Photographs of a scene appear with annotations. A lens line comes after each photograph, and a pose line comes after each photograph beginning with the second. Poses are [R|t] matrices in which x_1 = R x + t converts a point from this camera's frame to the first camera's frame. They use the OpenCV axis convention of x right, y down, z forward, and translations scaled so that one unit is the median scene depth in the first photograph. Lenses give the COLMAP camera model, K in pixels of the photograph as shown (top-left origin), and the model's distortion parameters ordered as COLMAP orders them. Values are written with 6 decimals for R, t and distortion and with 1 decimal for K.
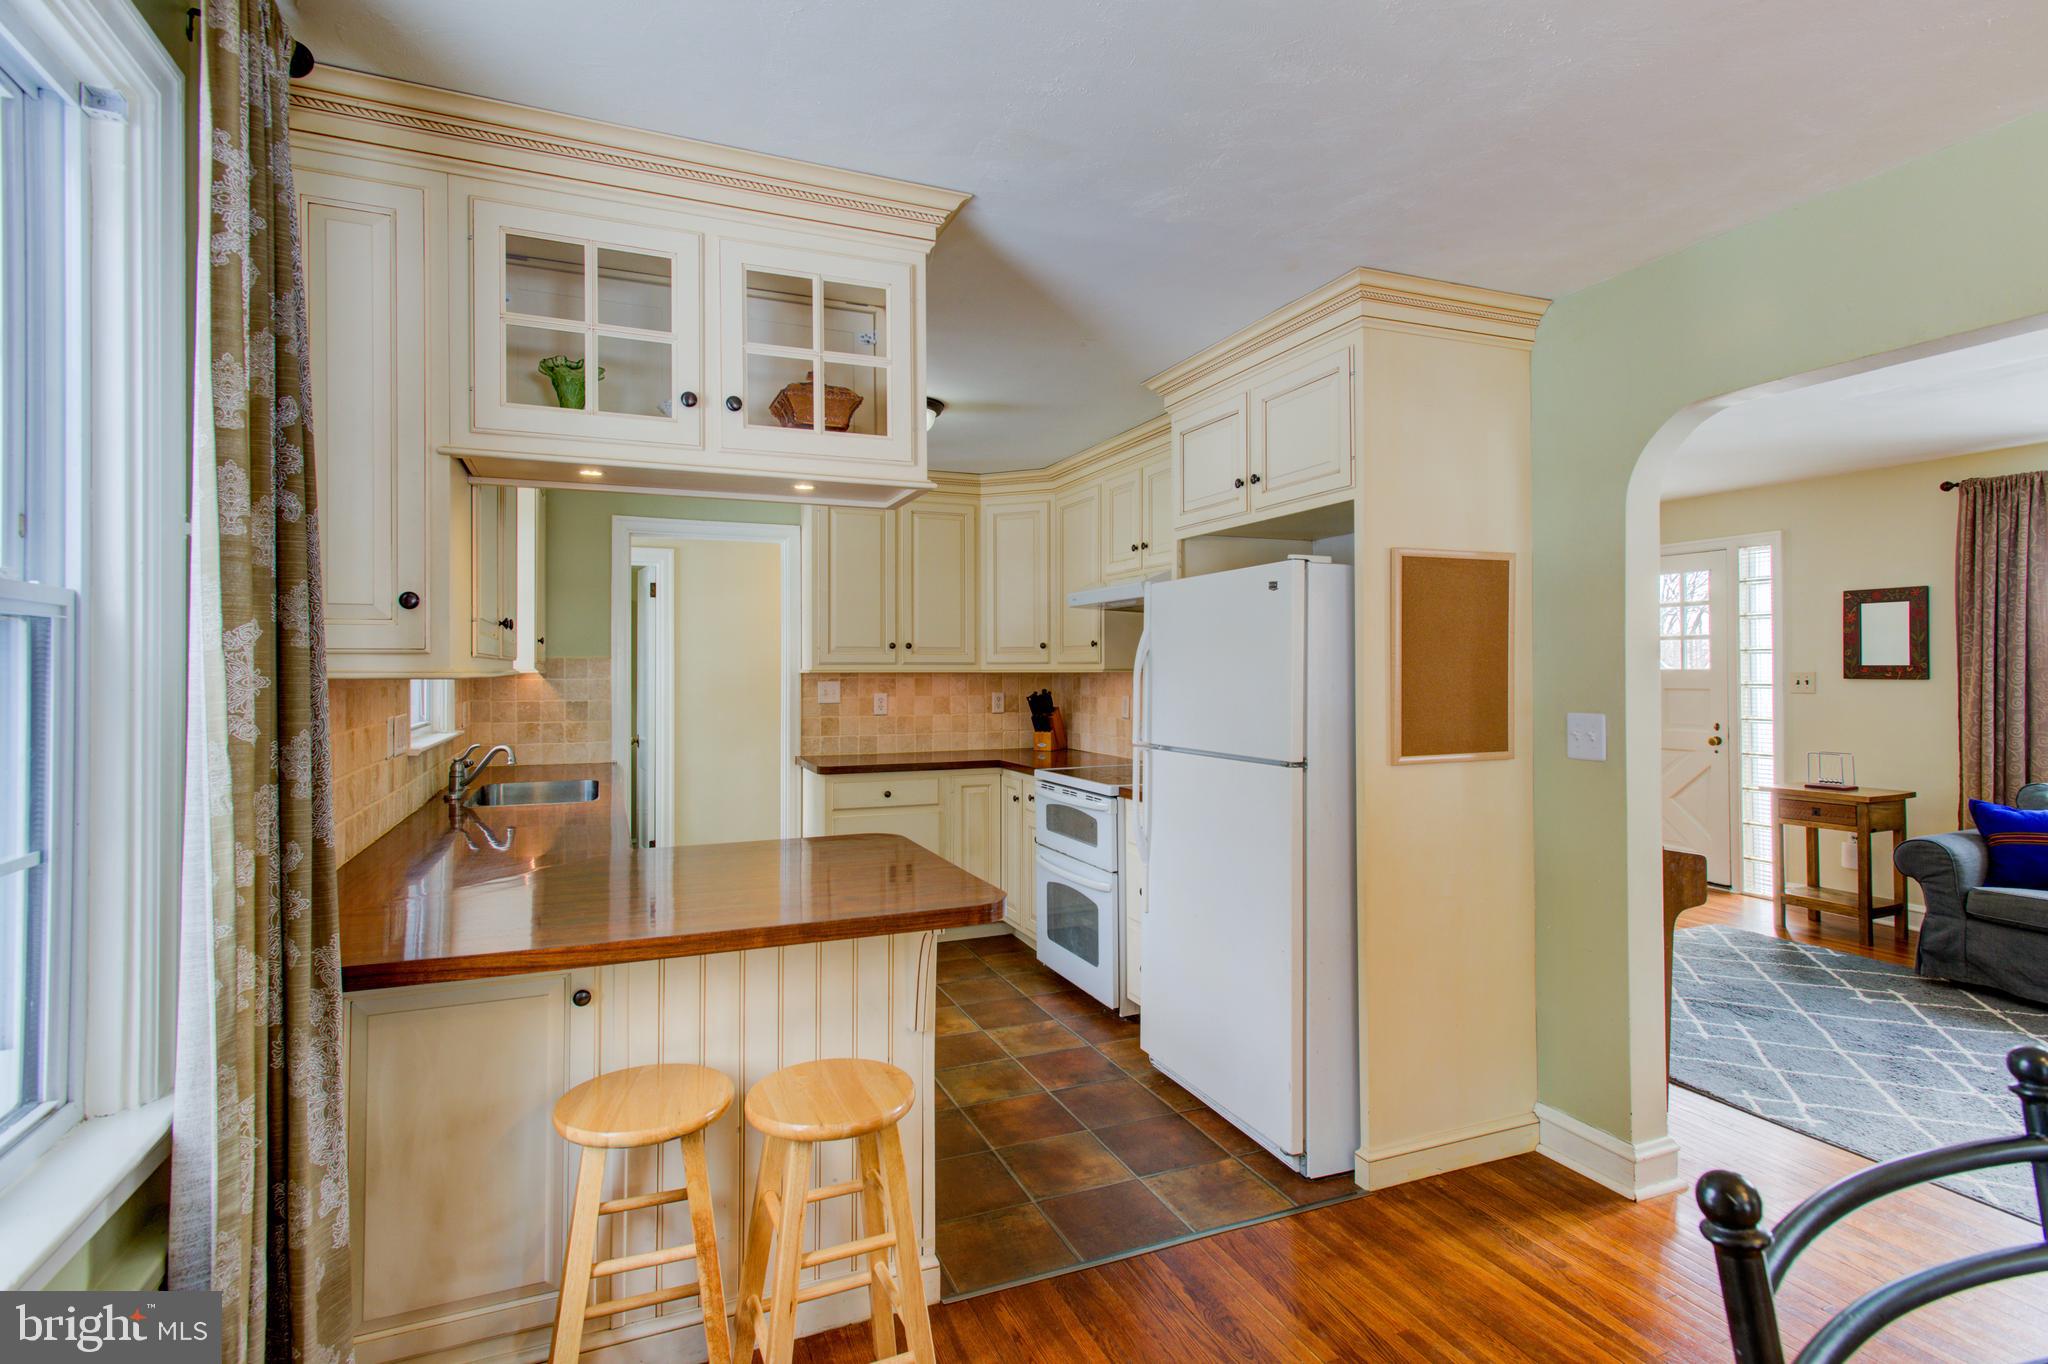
lens RADIAL K [[1010.7, 0, 1046.8], [0, 1010.7, 666.5], [0, 0, 1]] dist [0.015092, 0.000508]
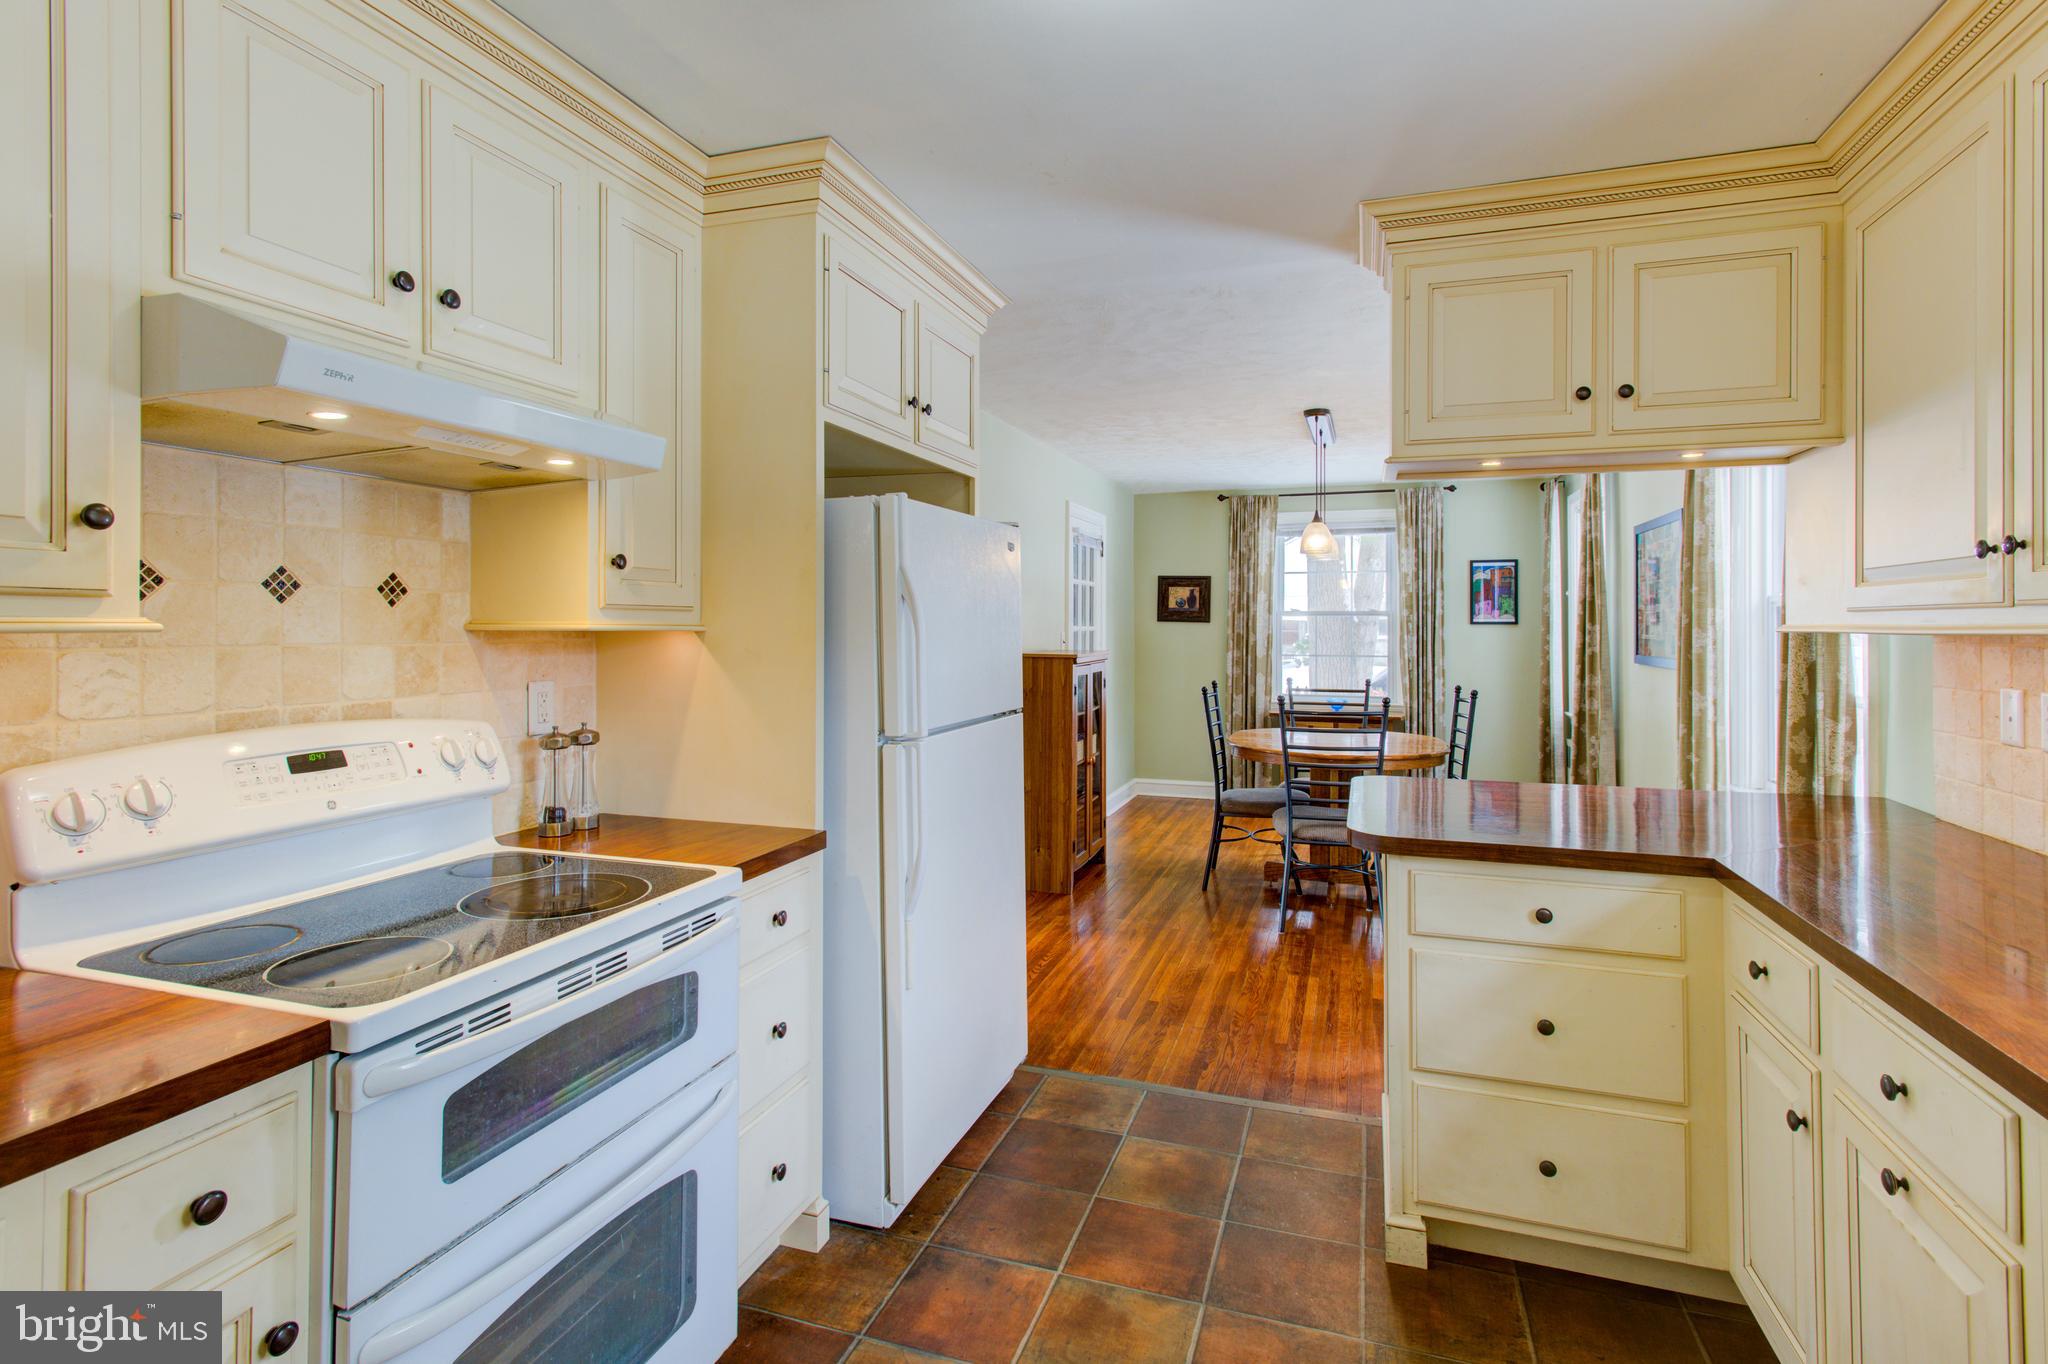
lens RADIAL K [[1024.4, 0, 1018.5], [0, 1024.4, 610.7], [0, 0, 1]] dist [0.012437, 0.000425]
pose [[-0.736955, 0.008913, 0.675883, -0.396459], [-0.004334, 0.999830, -0.017910, 0.005916], [-0.675928, -0.016128, -0.736791, 1.392561]]
